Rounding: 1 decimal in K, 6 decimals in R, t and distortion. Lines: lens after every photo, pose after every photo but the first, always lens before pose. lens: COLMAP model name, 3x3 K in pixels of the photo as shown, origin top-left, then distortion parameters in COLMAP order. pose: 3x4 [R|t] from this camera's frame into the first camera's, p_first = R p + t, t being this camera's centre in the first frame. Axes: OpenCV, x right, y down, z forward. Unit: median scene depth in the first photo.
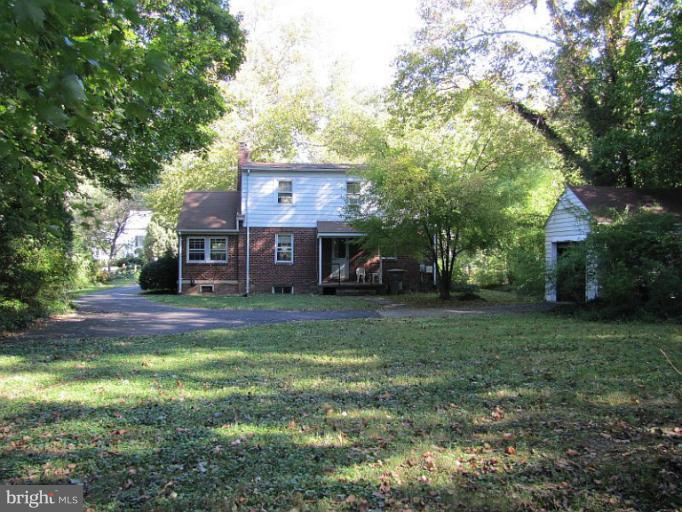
lens RADIAL K [[564.4, 0, 341.0], [0, 564.4, 256.0], [0, 0, 1]] dist [-0.192434, 0.151319]
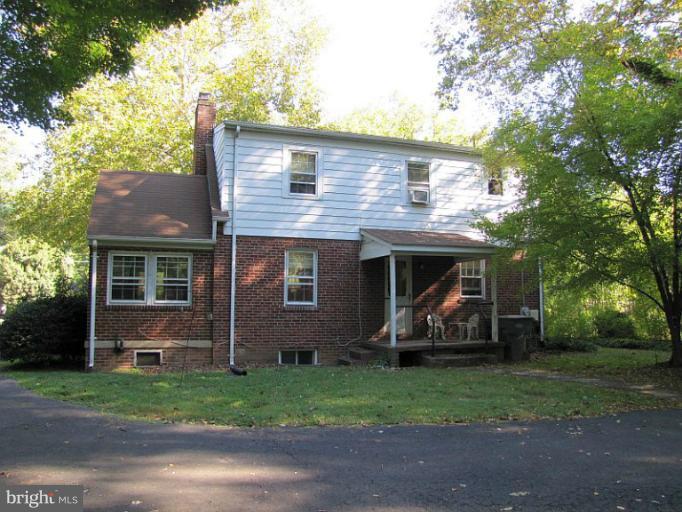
lens RADIAL K [[564.4, 0, 341.0], [0, 564.4, 256.0], [0, 0, 1]] dist [-0.192434, 0.151319]
pose [[0.968634, 0.018733, 0.247783, -0.196914], [0.004622, 0.995624, -0.093338, 0.015214], [-0.248448, 0.091555, 0.964309, 0.480605]]
